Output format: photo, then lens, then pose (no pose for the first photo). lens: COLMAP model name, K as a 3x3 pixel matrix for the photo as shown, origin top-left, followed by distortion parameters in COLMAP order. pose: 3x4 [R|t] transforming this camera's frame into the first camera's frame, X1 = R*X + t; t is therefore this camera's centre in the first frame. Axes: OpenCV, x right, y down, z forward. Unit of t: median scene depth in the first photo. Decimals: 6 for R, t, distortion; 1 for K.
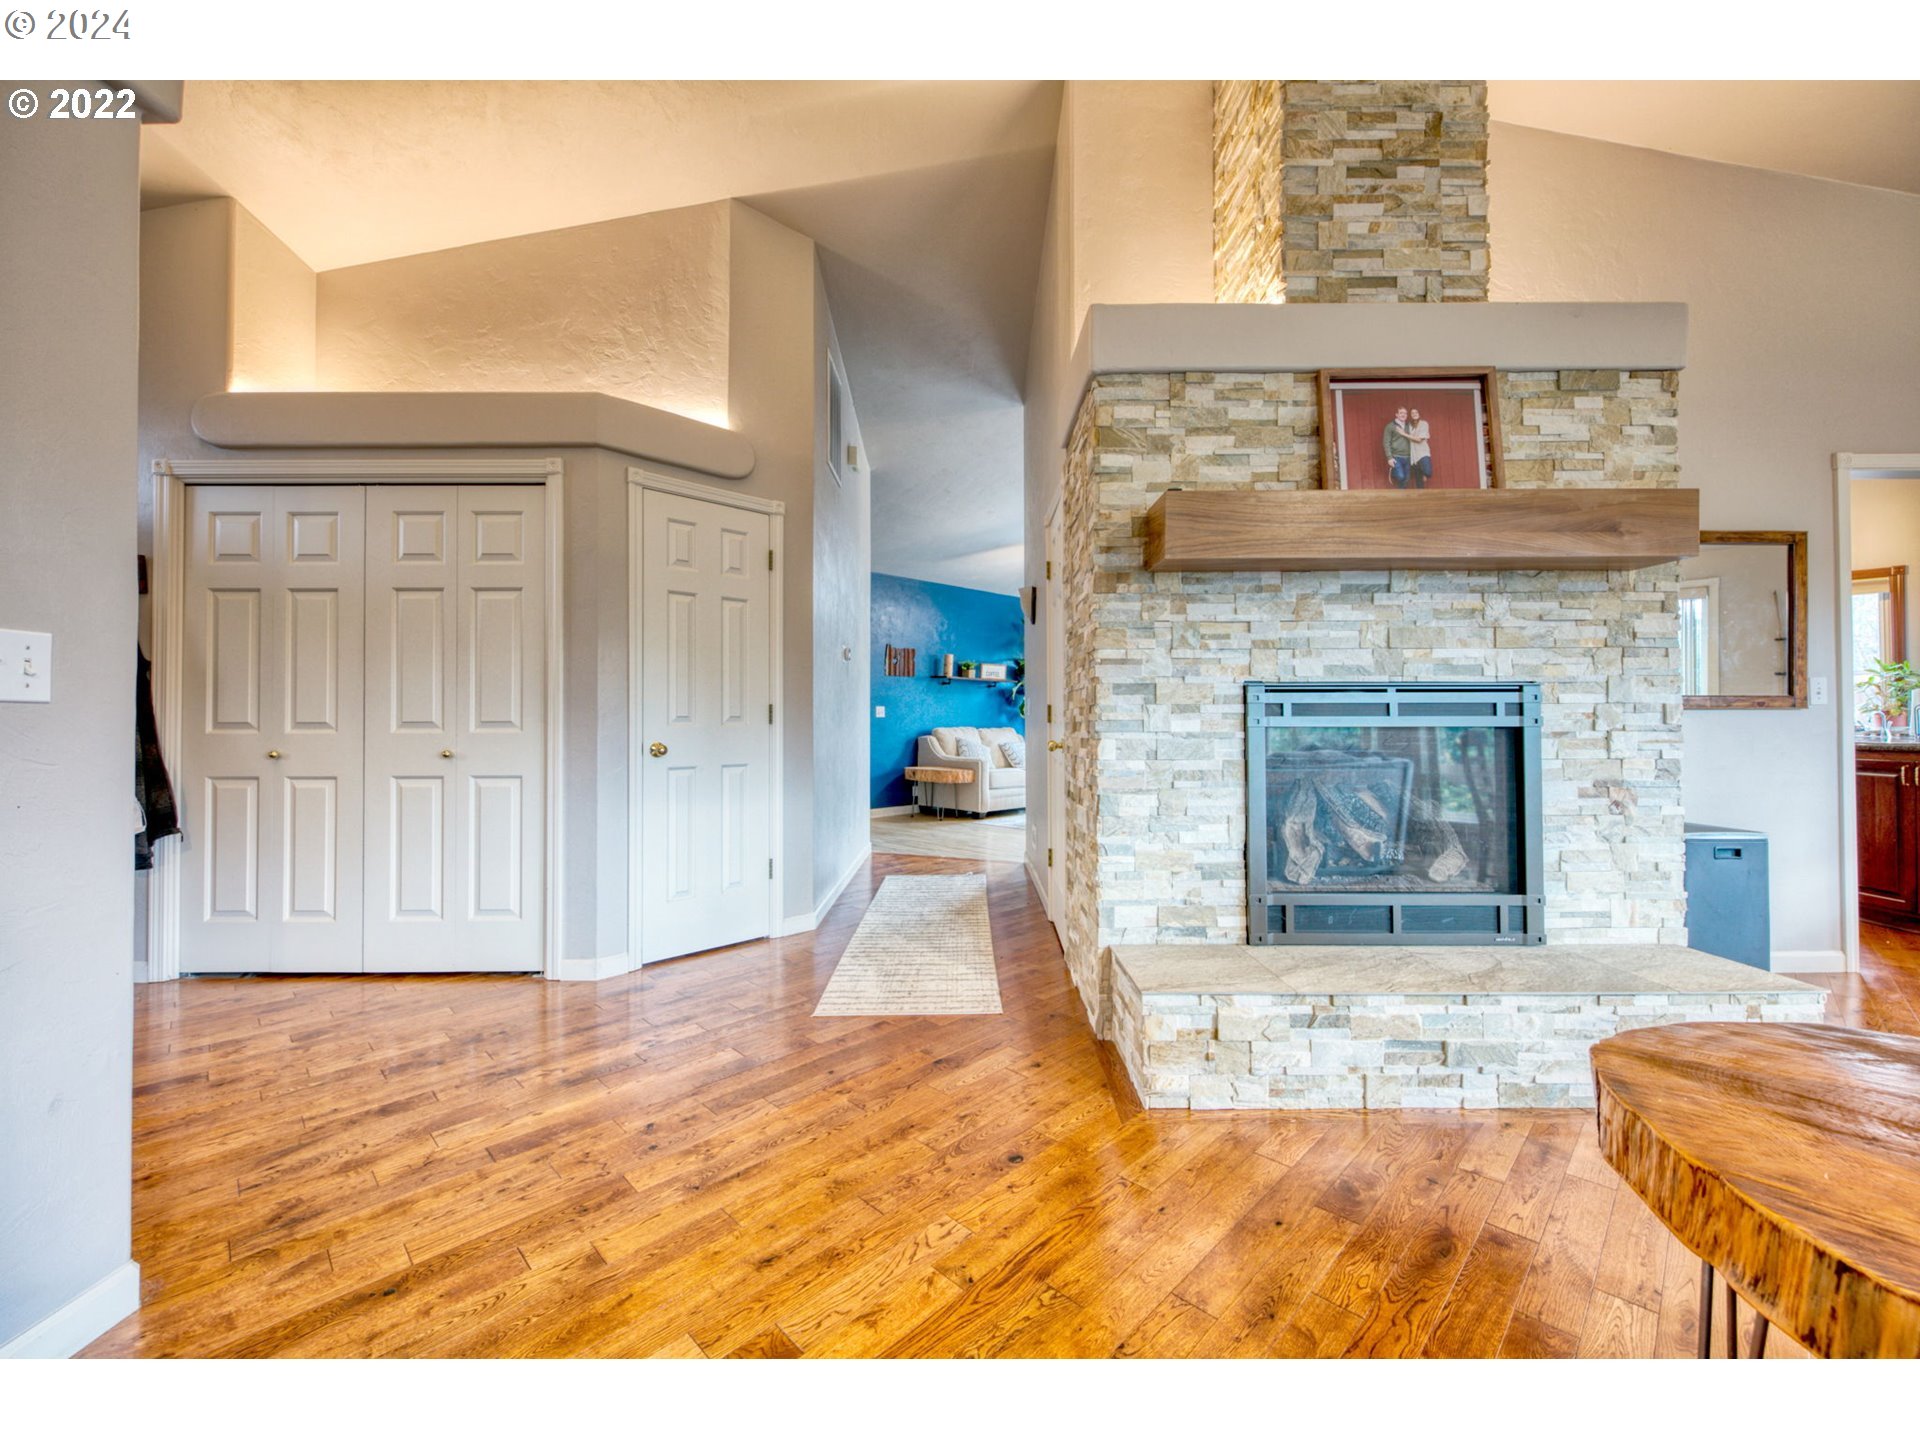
lens RADIAL K [[760.6, 0, 962.3], [0, 760.6, 713.2], [0, 0, 1]] dist [0.000276, -0.001385]
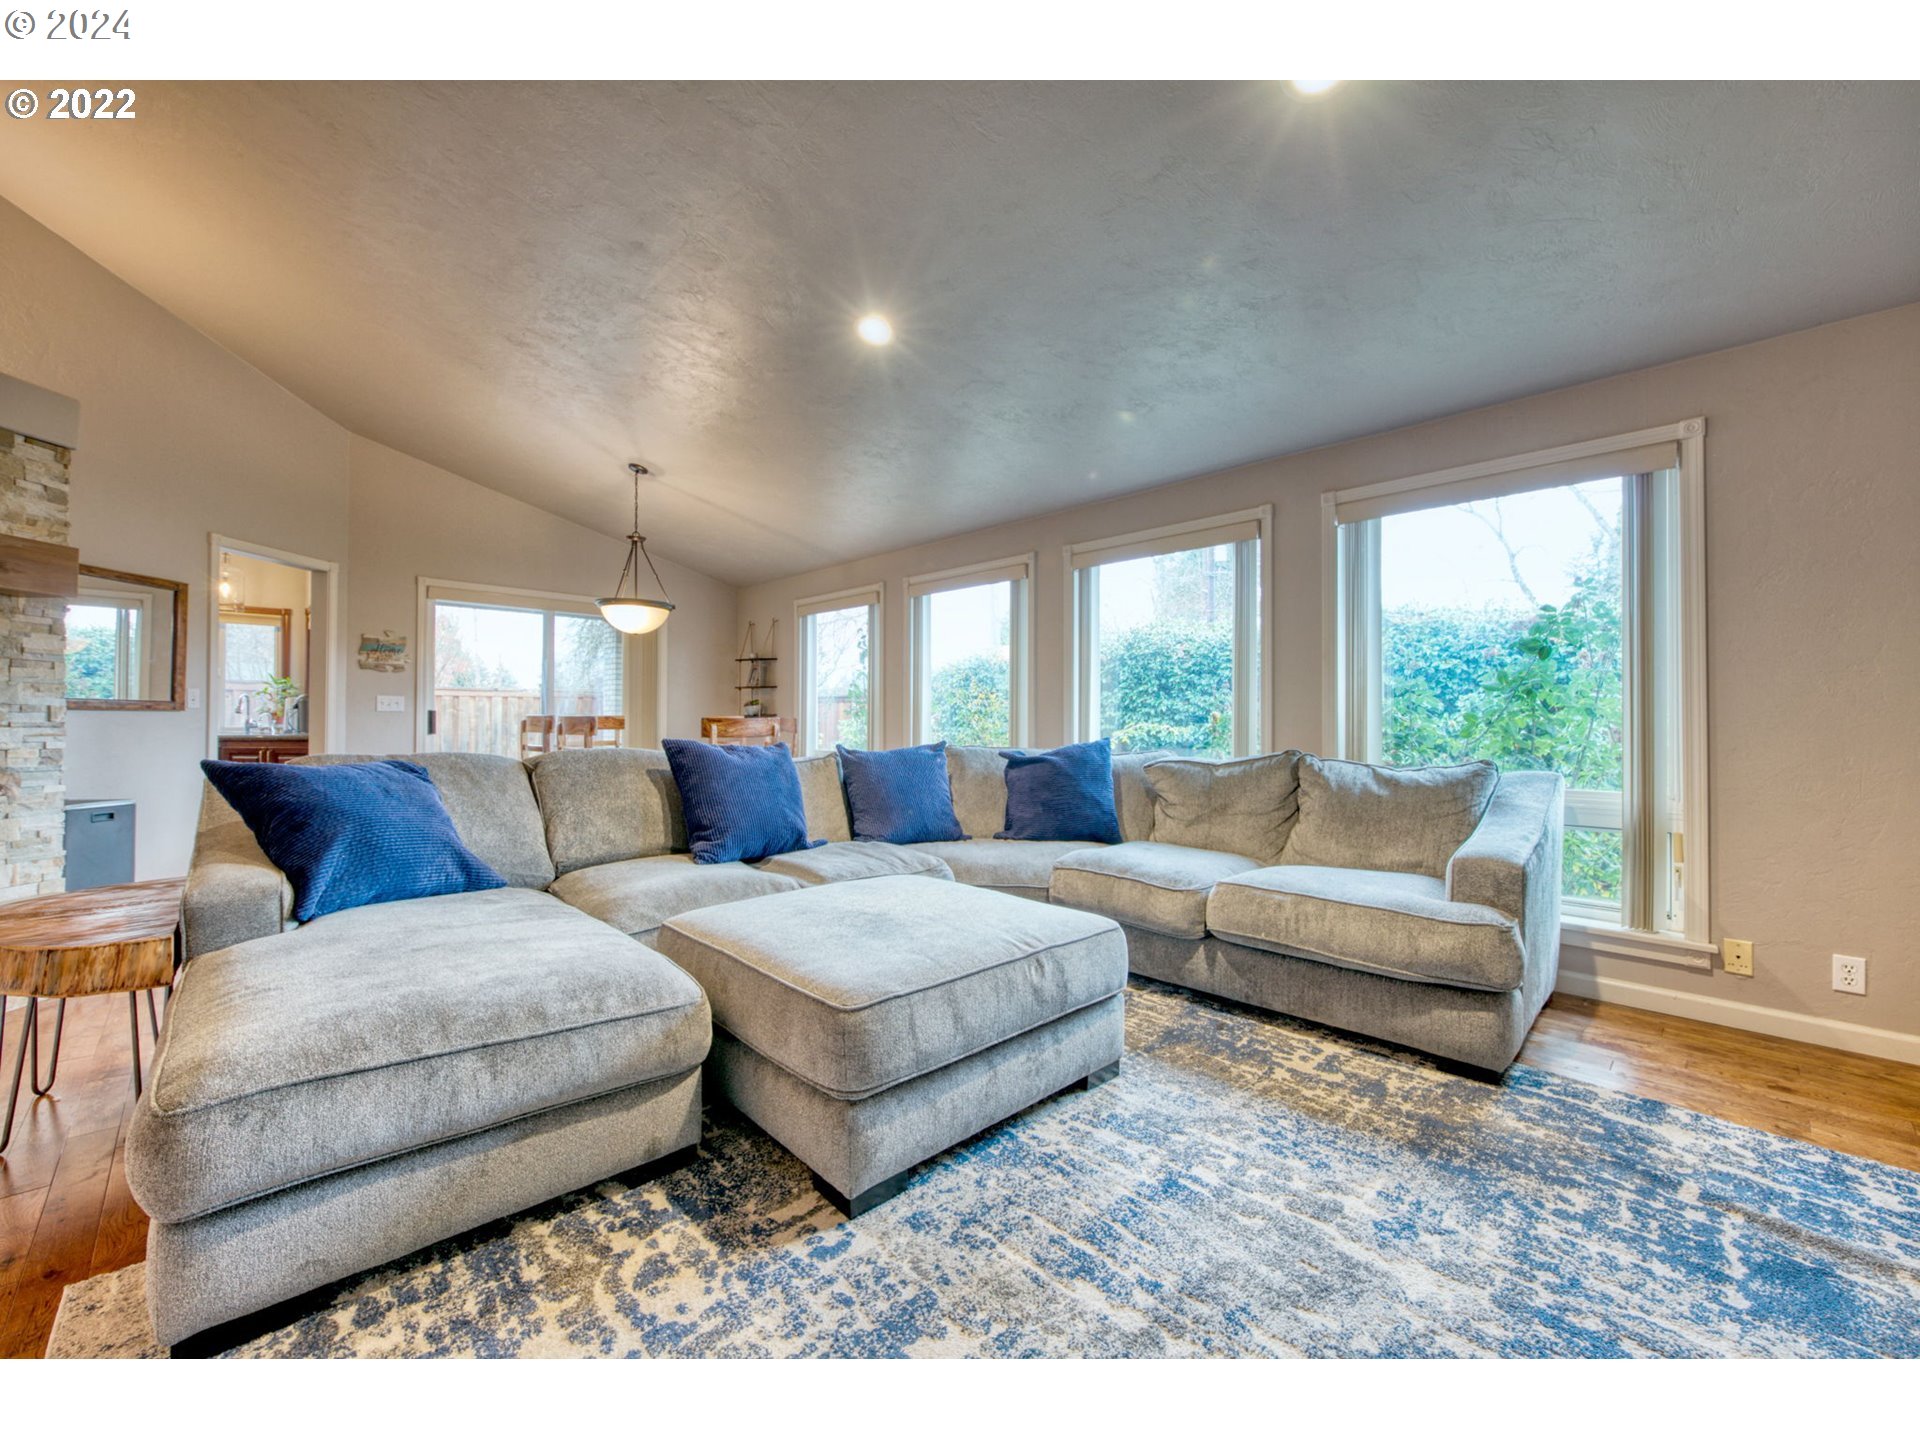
lens RADIAL K [[760.6, 0, 957.2], [0, 760.6, 712.6], [0, 0, 1]] dist [0.000276, -0.001385]
pose [[0.001111, 0.013476, 0.999909, -0.351417], [-0.014184, 0.999809, -0.013459, -0.005313], [-0.999899, -0.014167, 0.001302, -0.530636]]
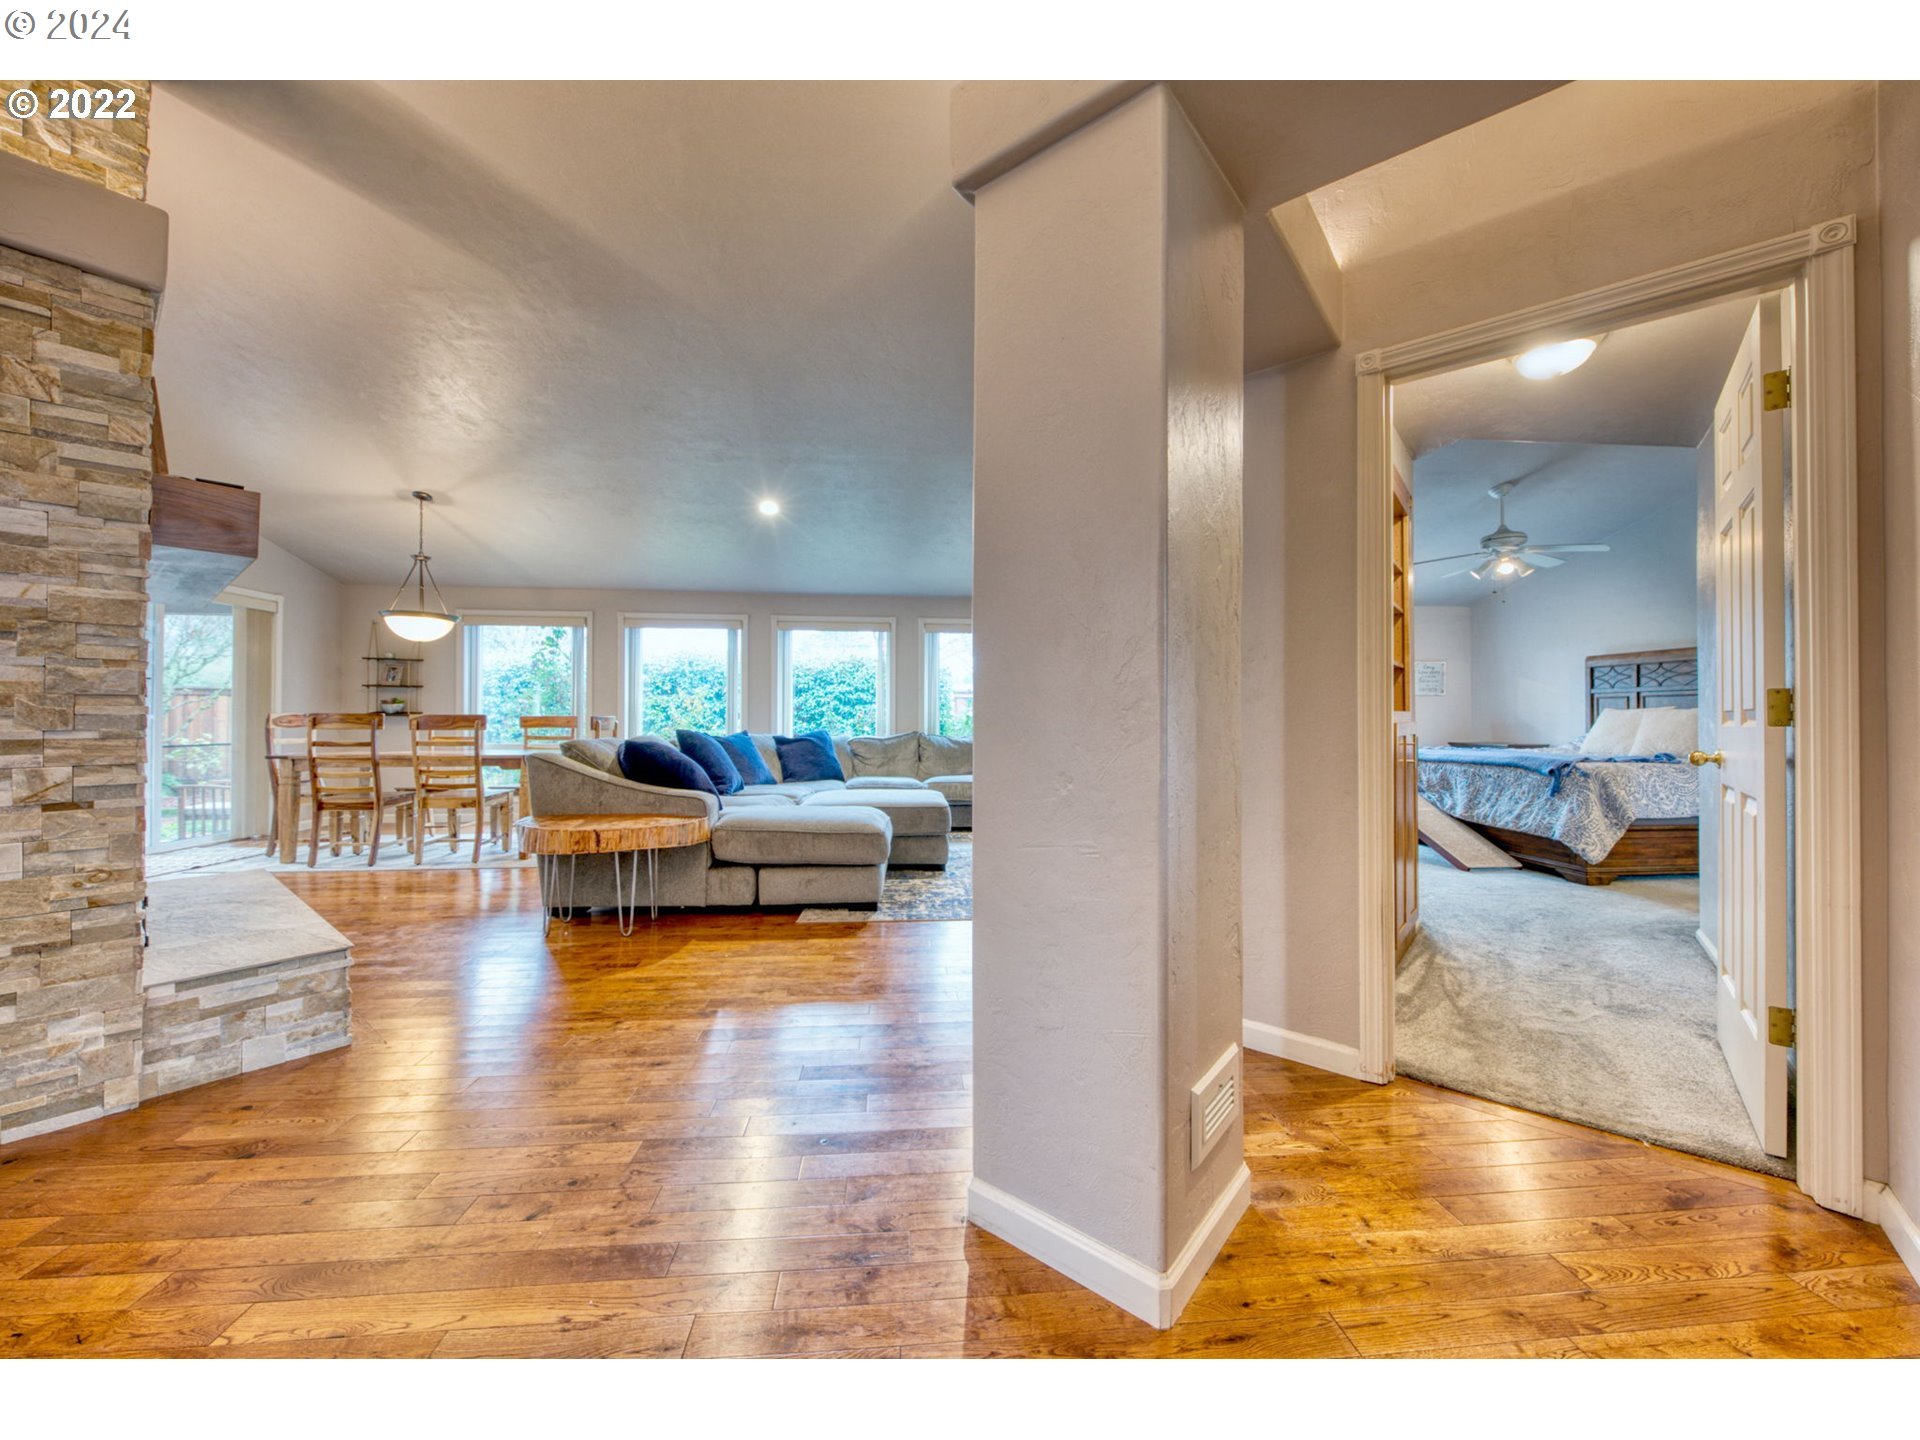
lens RADIAL K [[760.6, 0, 951.7], [0, 760.6, 719.3], [0, 0, 1]] dist [0.000276, -0.001385]
pose [[-0.772116, 0.001475, 0.635480, -1.083456], [-0.006888, 0.999919, -0.010691, 0.018276], [-0.635444, -0.012632, -0.772043, 1.197182]]
